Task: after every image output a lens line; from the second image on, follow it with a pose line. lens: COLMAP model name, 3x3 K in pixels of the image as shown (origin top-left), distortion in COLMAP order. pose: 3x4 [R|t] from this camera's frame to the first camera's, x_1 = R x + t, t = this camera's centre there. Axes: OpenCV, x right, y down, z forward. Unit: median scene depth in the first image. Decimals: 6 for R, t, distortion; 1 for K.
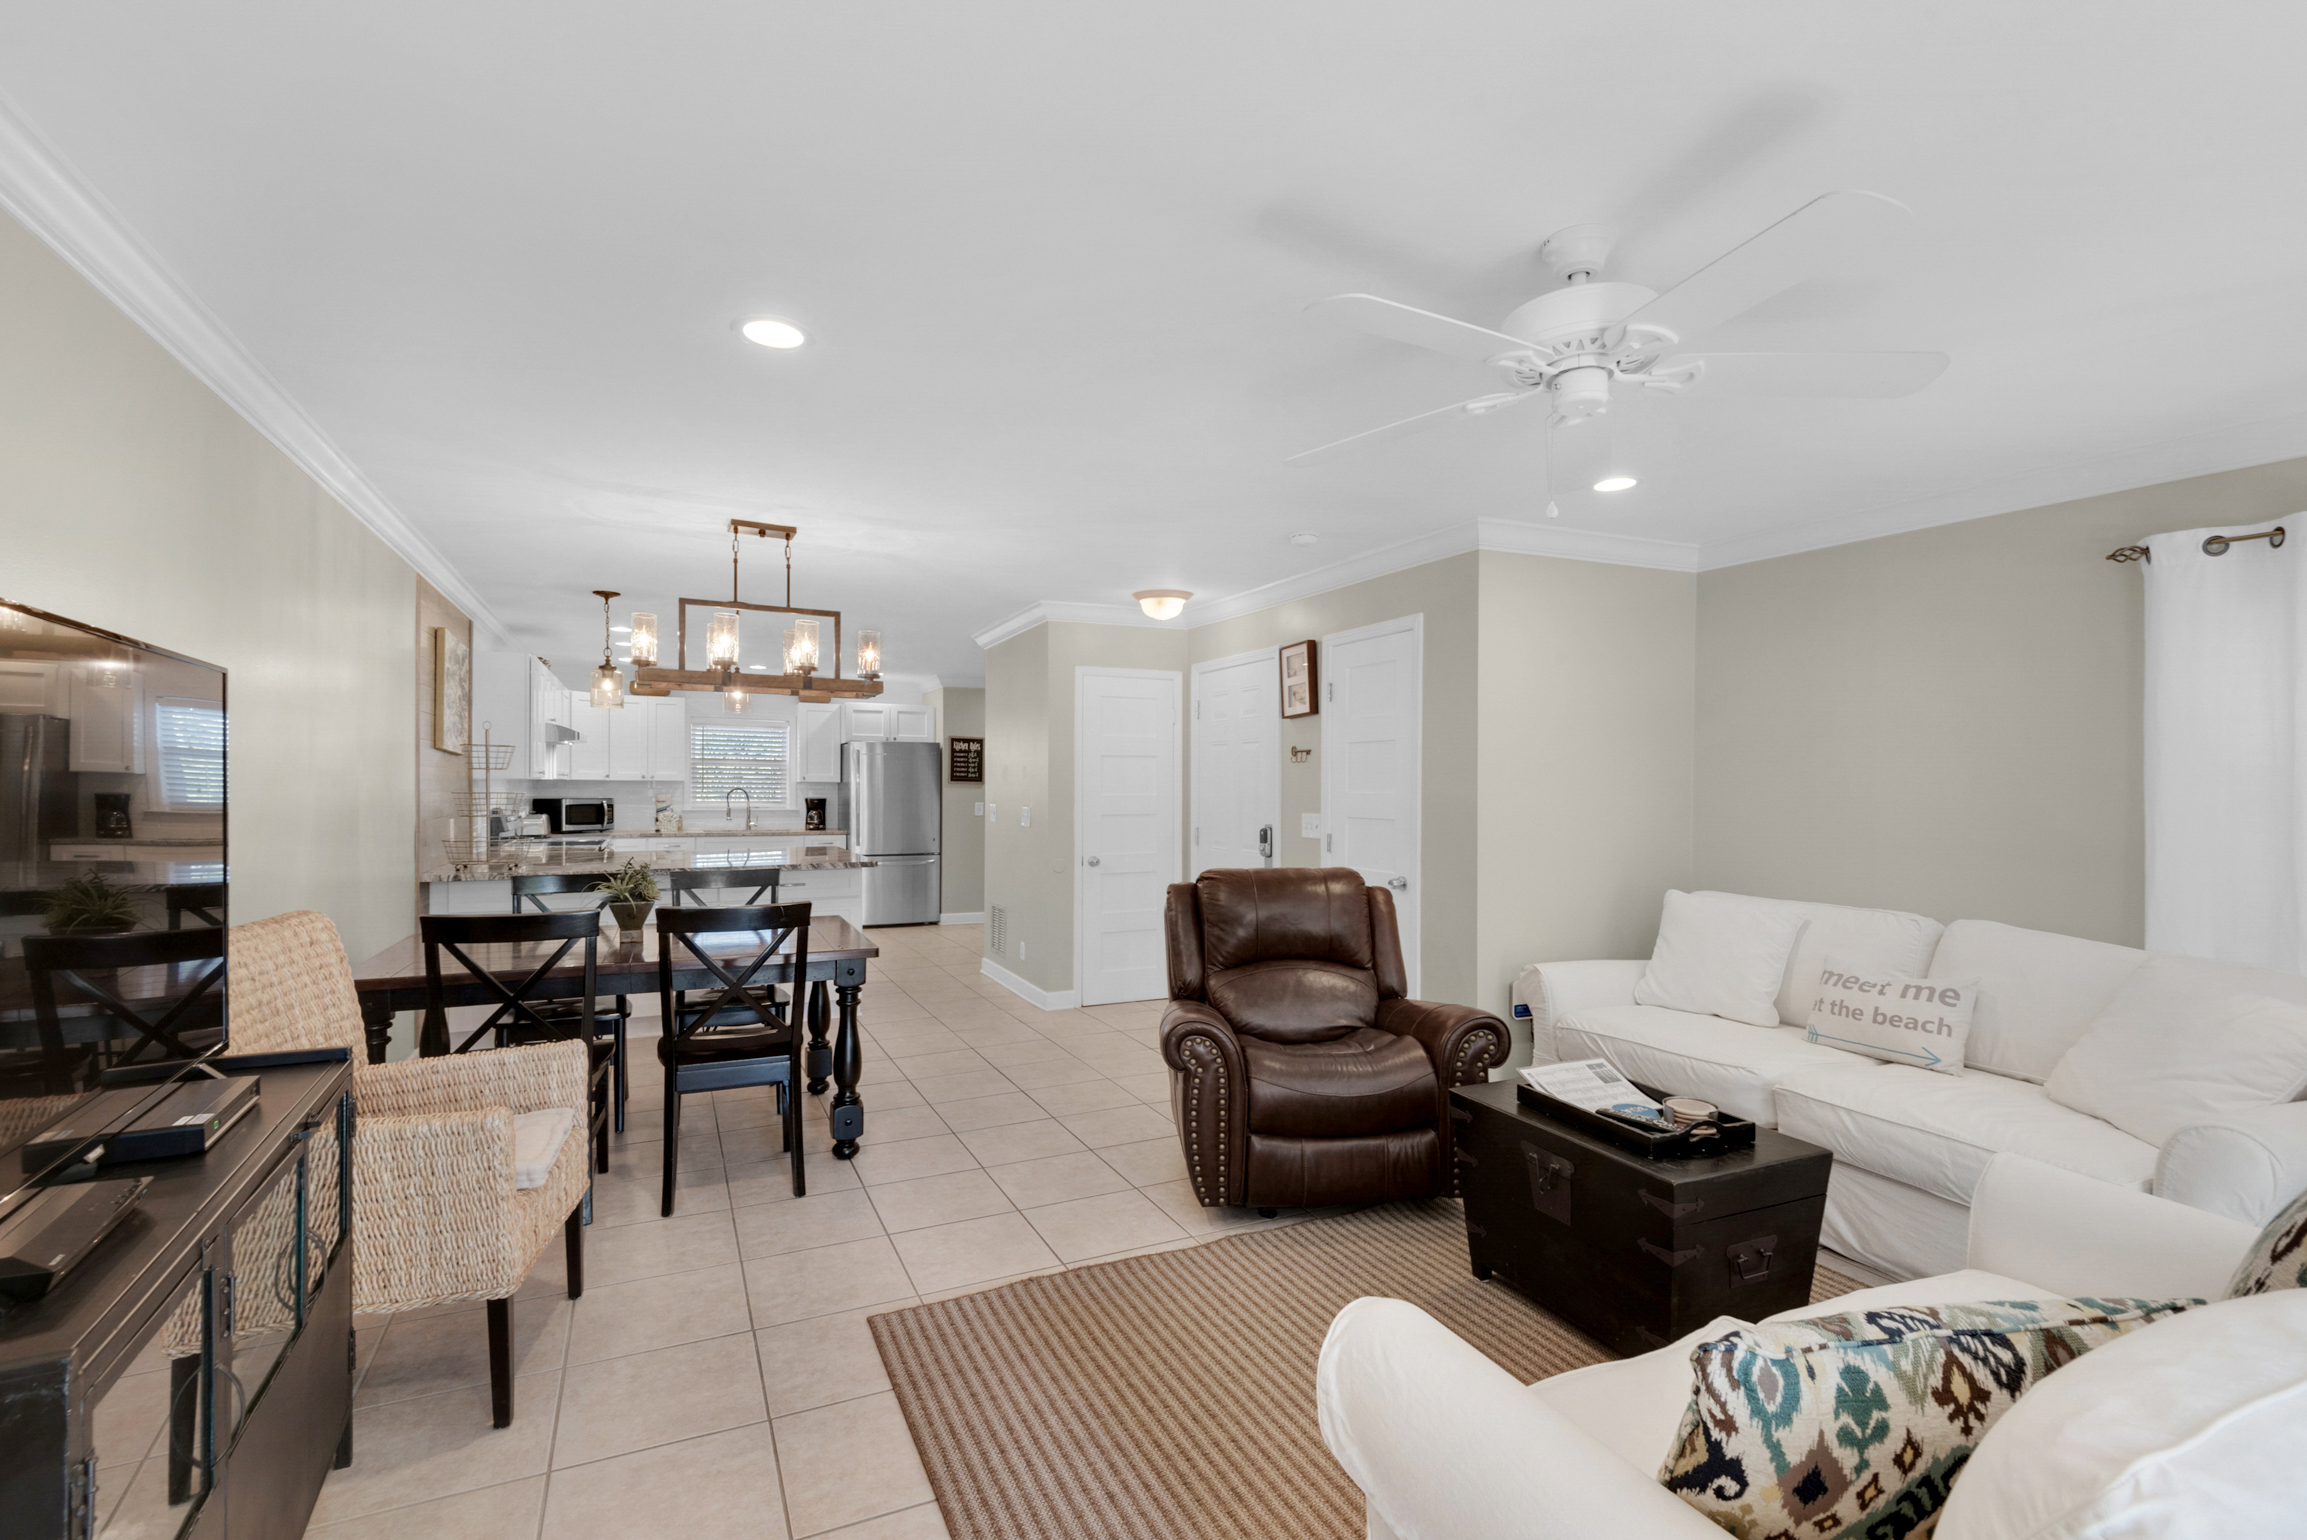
lens RADIAL K [[1050.8, 0, 1171.7], [0, 1050.8, 787.0], [0, 0, 1]] dist [0.021372, -0.013743]
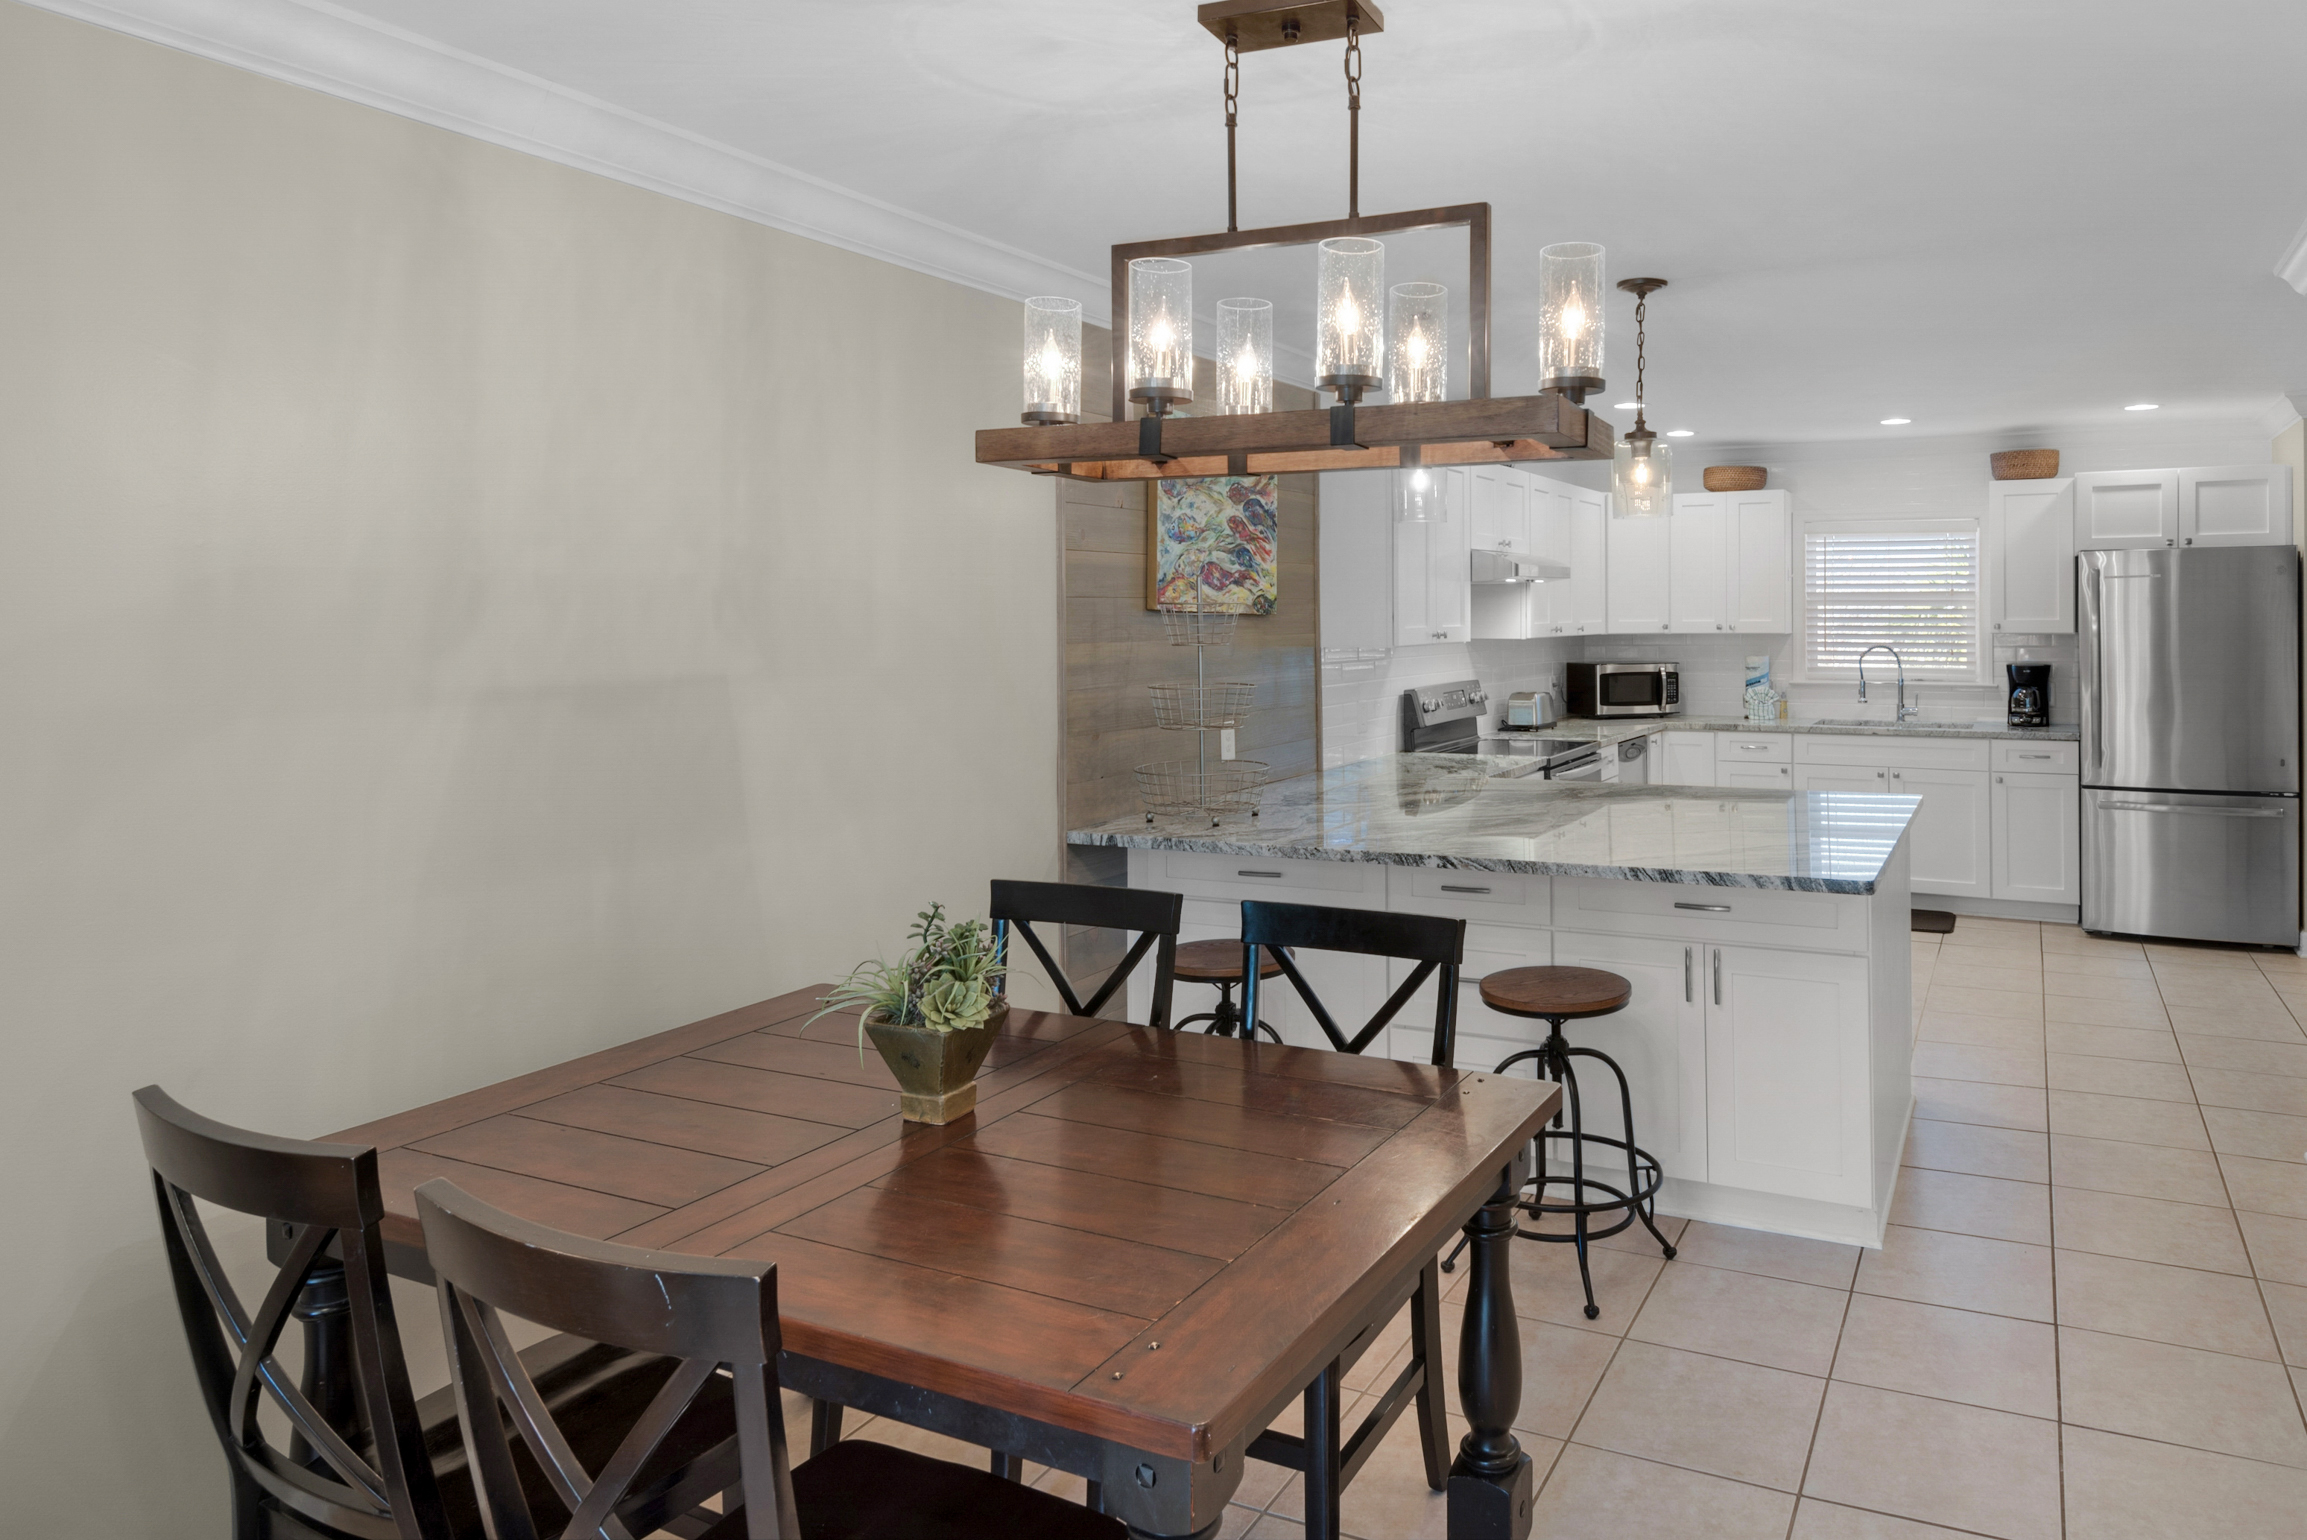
lens RADIAL K [[1446.8, 0, 1363.4], [0, 1446.8, 621.0], [0, 0, 1]] dist [0.032858, 0.005852]
pose [[0.633732, -0.006422, -0.773526, 0.007738], [0.012087, 0.999926, 0.001601, -0.017823], [0.773458, -0.010364, 0.633762, 0.341296]]
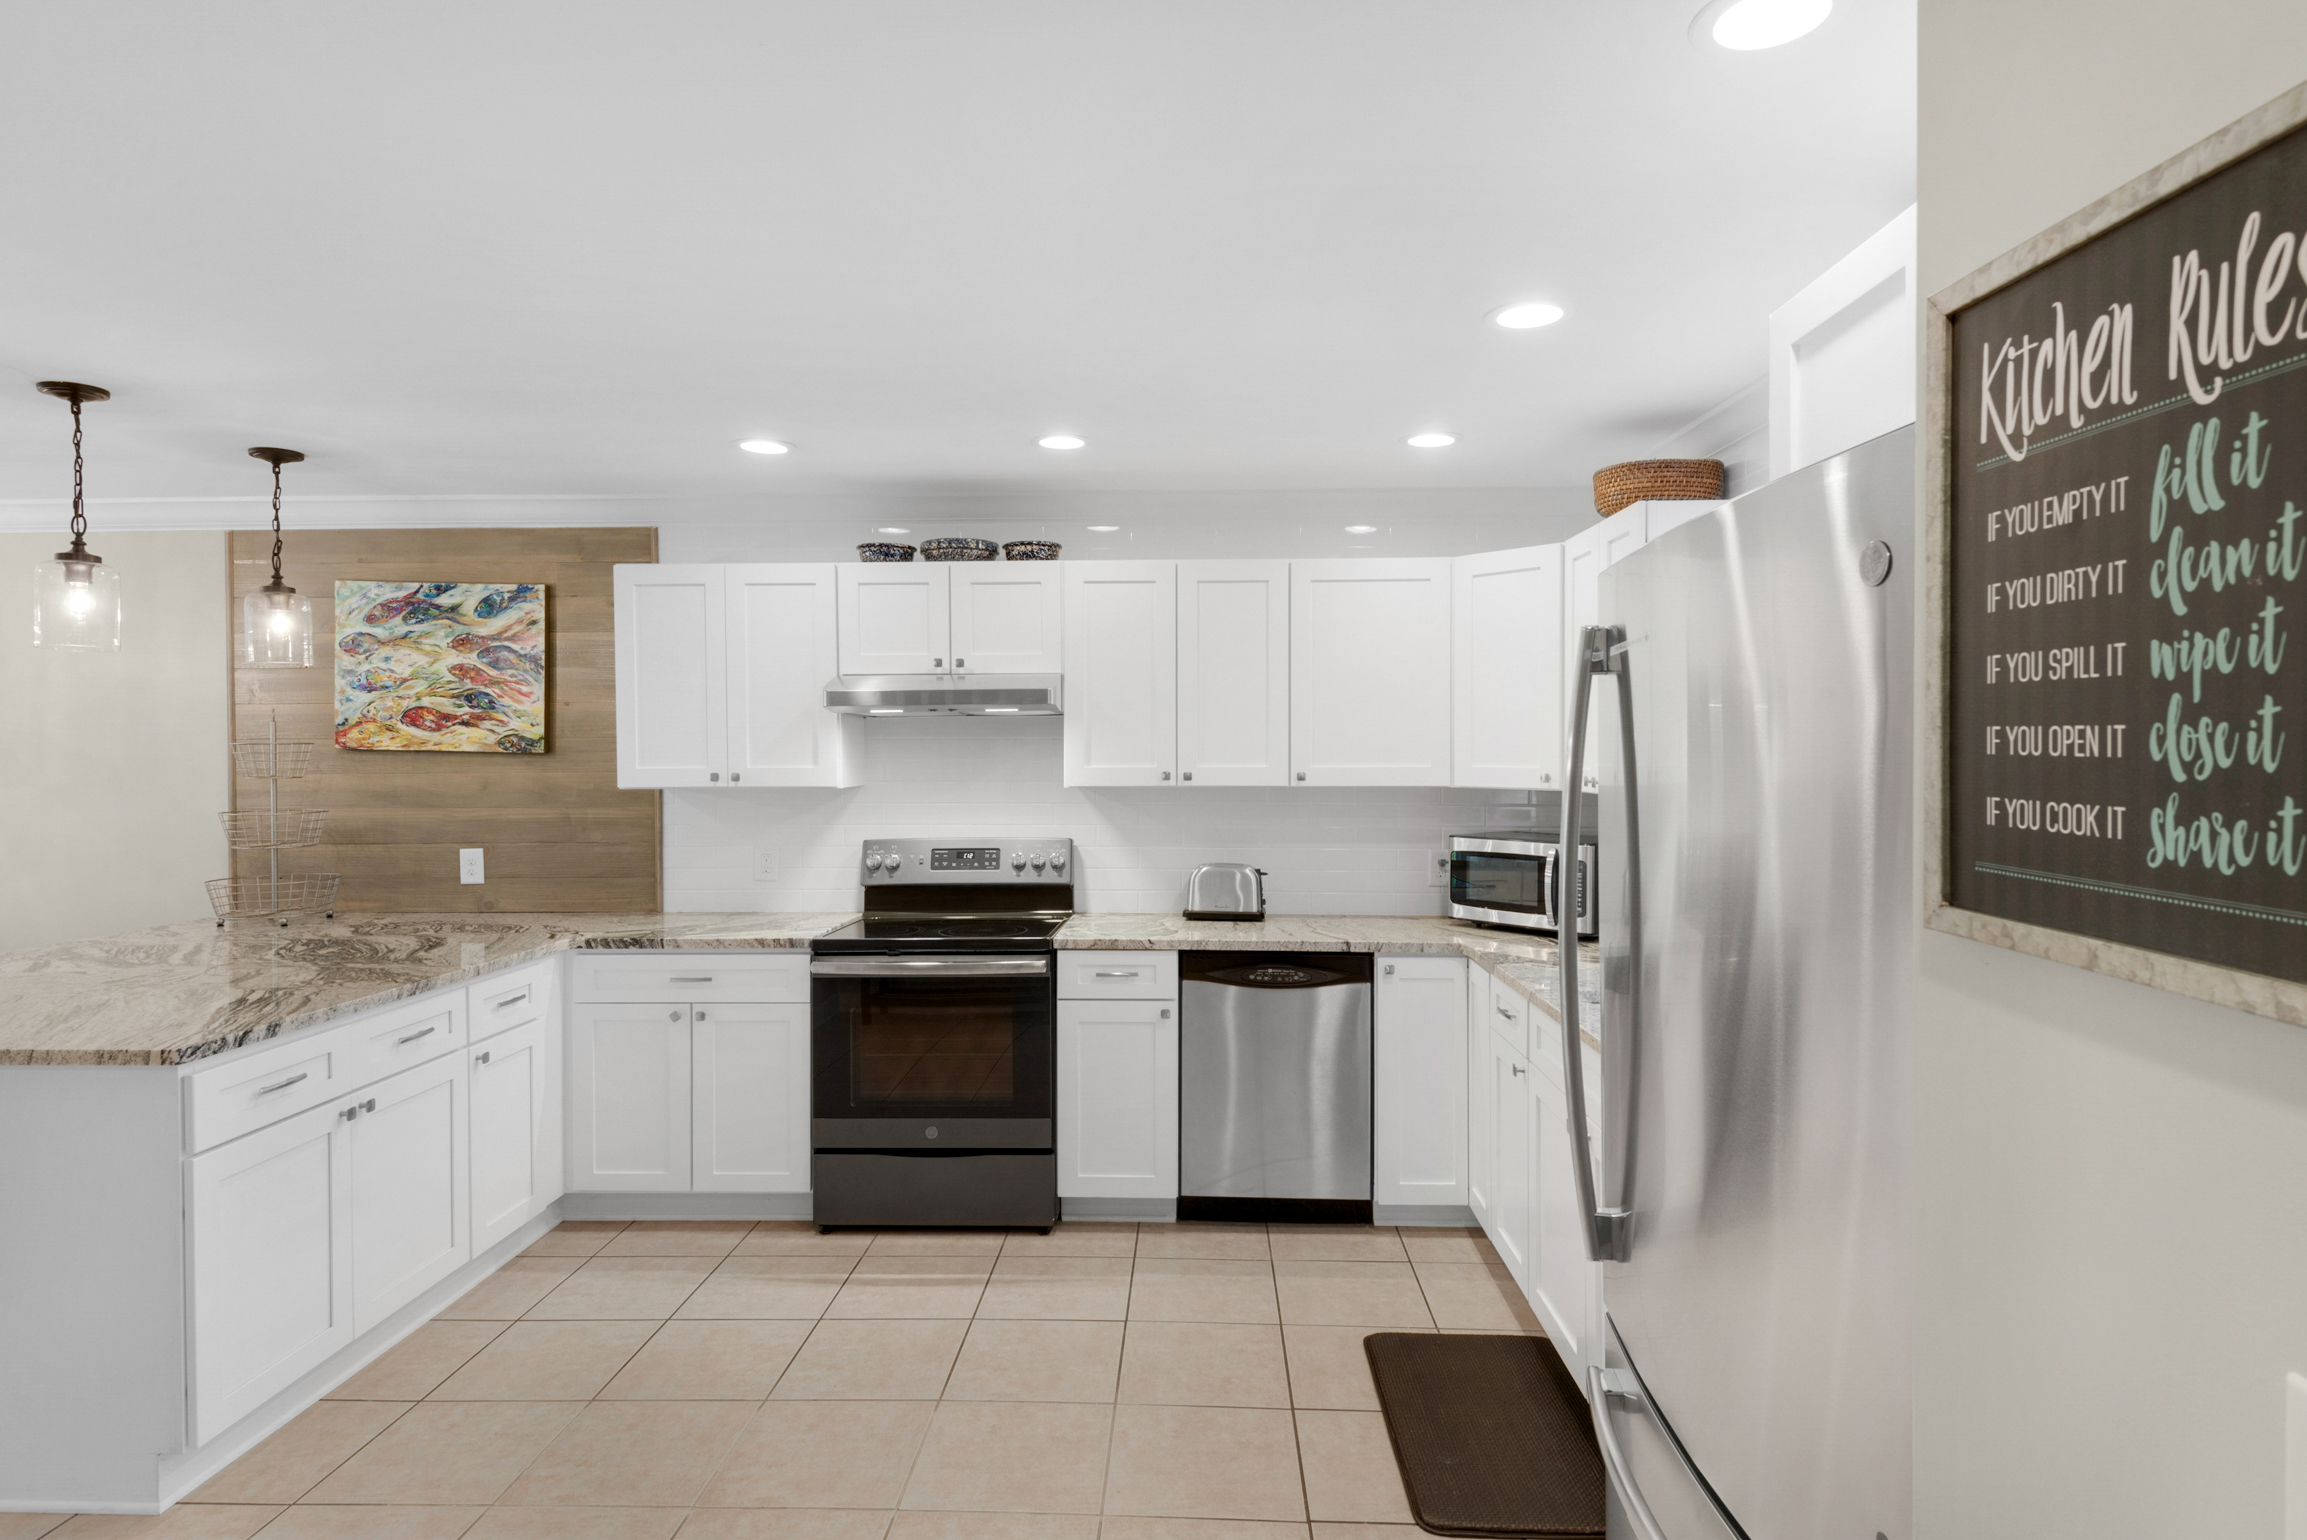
lens RADIAL K [[1238.2, 0, 1153.6], [0, 1238.2, 762.1], [0, 0, 1]] dist [0.011609, -0.001750]
pose [[-0.482570, 0.002782, -0.875853, -0.123089], [0.001087, 0.999996, 0.002577, -0.016997], [0.875857, 0.000292, -0.482571, 1.123472]]
